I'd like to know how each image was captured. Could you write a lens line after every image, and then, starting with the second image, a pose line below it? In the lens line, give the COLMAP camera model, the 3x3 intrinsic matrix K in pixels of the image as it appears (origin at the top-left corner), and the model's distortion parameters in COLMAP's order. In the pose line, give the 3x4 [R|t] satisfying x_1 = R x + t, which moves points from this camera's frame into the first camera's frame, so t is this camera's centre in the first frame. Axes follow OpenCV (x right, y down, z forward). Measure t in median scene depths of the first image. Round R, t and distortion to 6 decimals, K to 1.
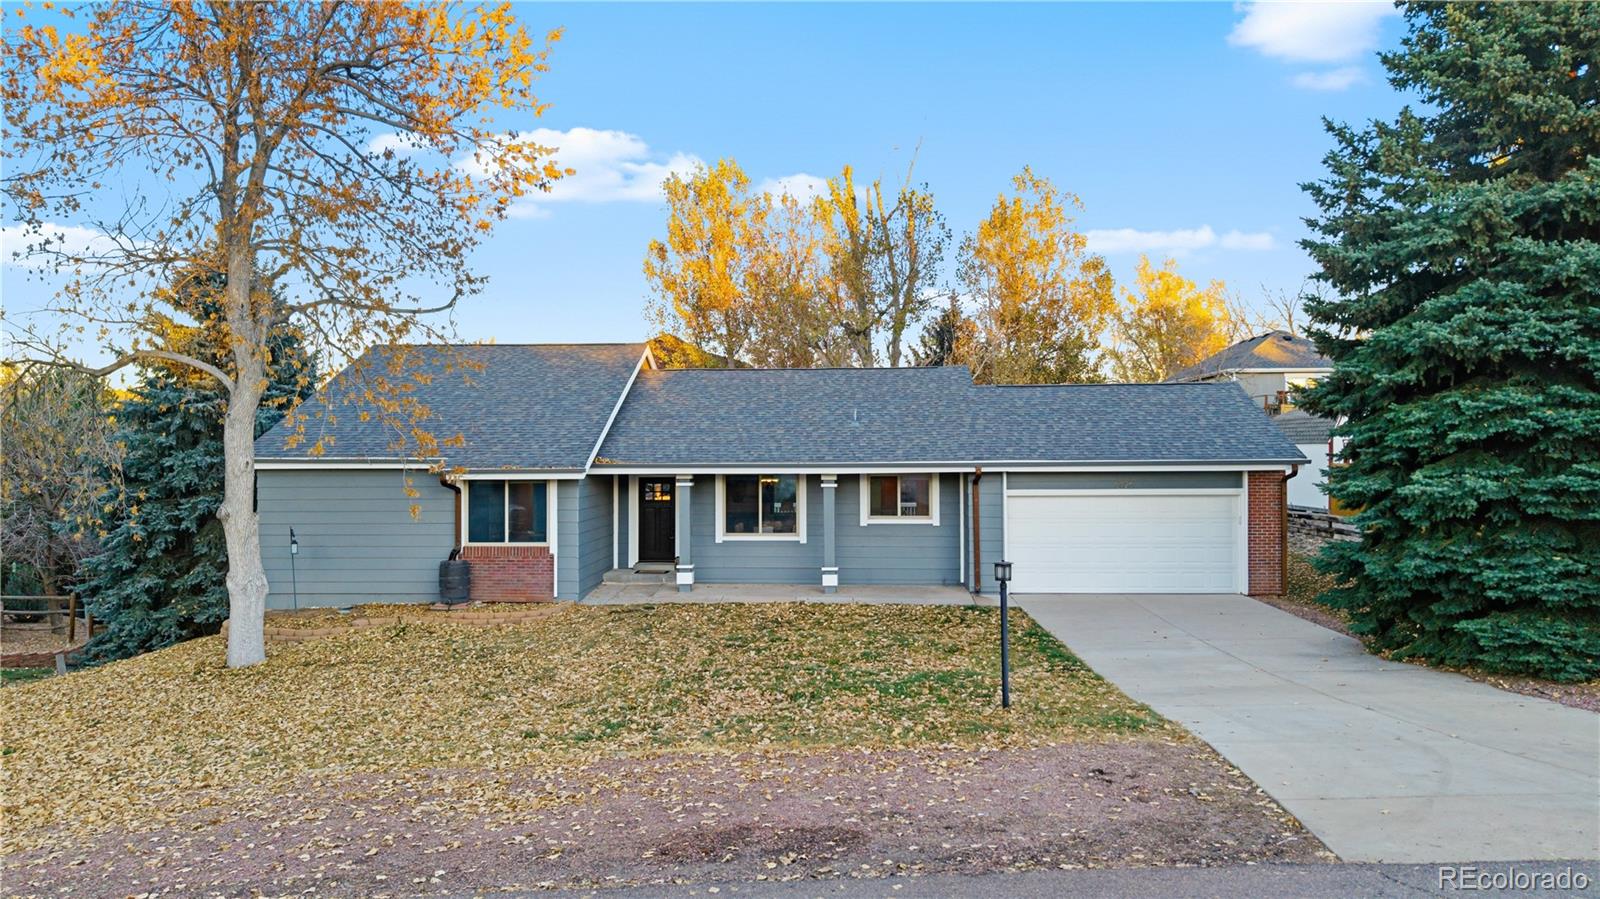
lens RADIAL K [[1129.4, 0, 800.4], [0, 1129.4, 447.5], [0, 0, 1]] dist [0.005184, -0.000456]
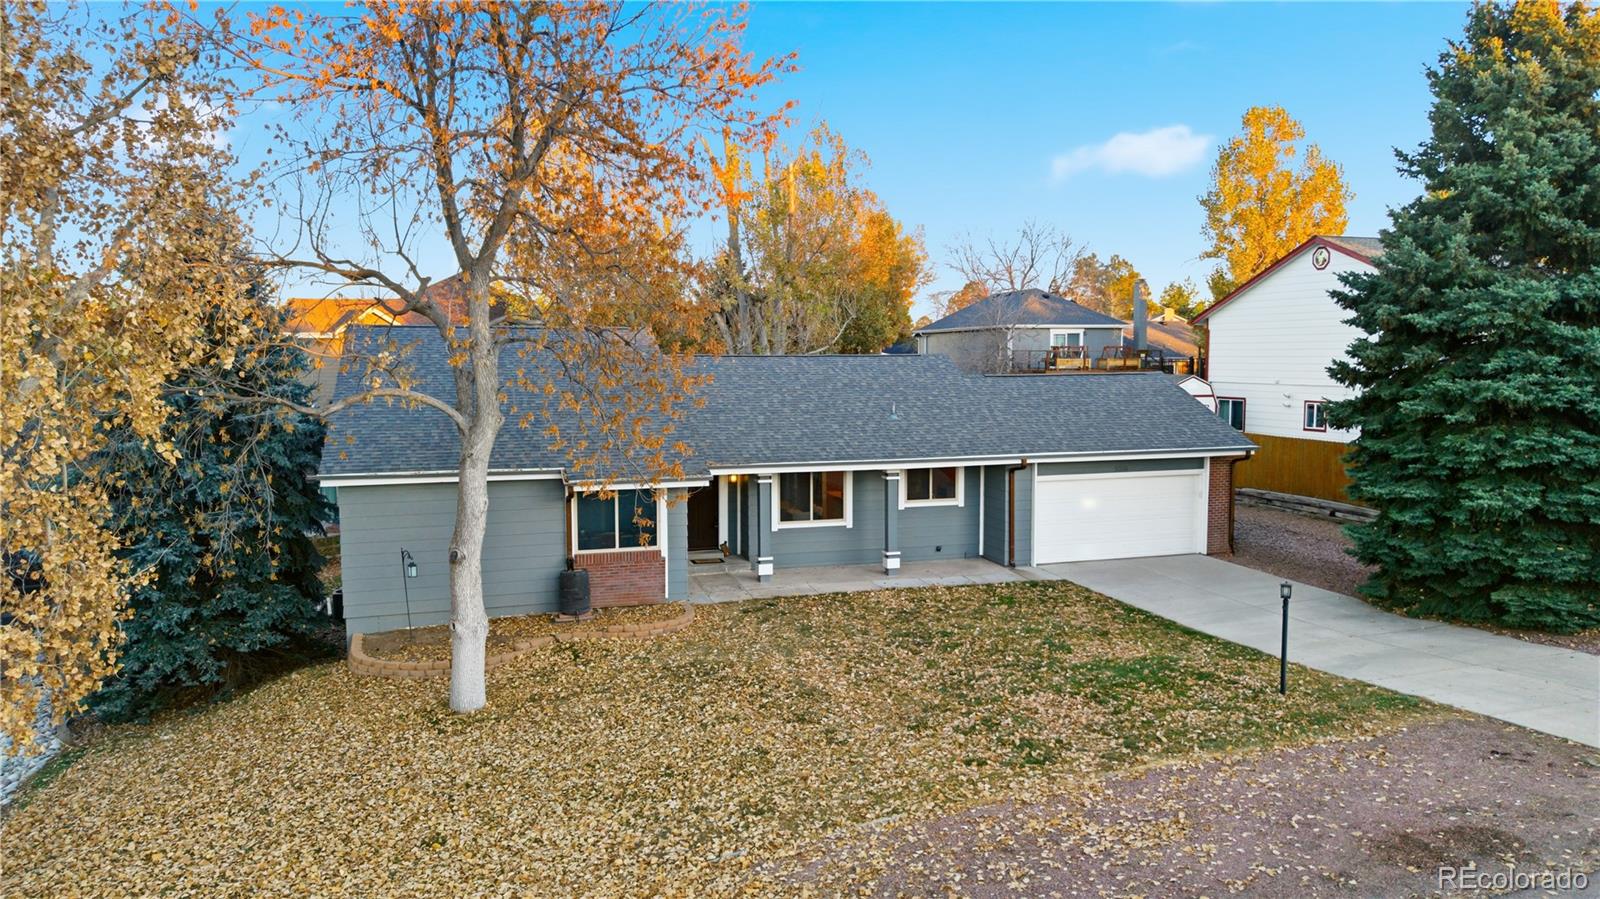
lens RADIAL K [[1129.4, 0, 798.7], [0, 1129.4, 451.7], [0, 0, 1]] dist [0.005184, -0.000456]
pose [[0.938677, -0.029820, 0.343505, -0.454646], [-0.001873, 0.995797, 0.091565, -0.096261], [-0.344792, -0.086593, 0.934677, 0.002154]]
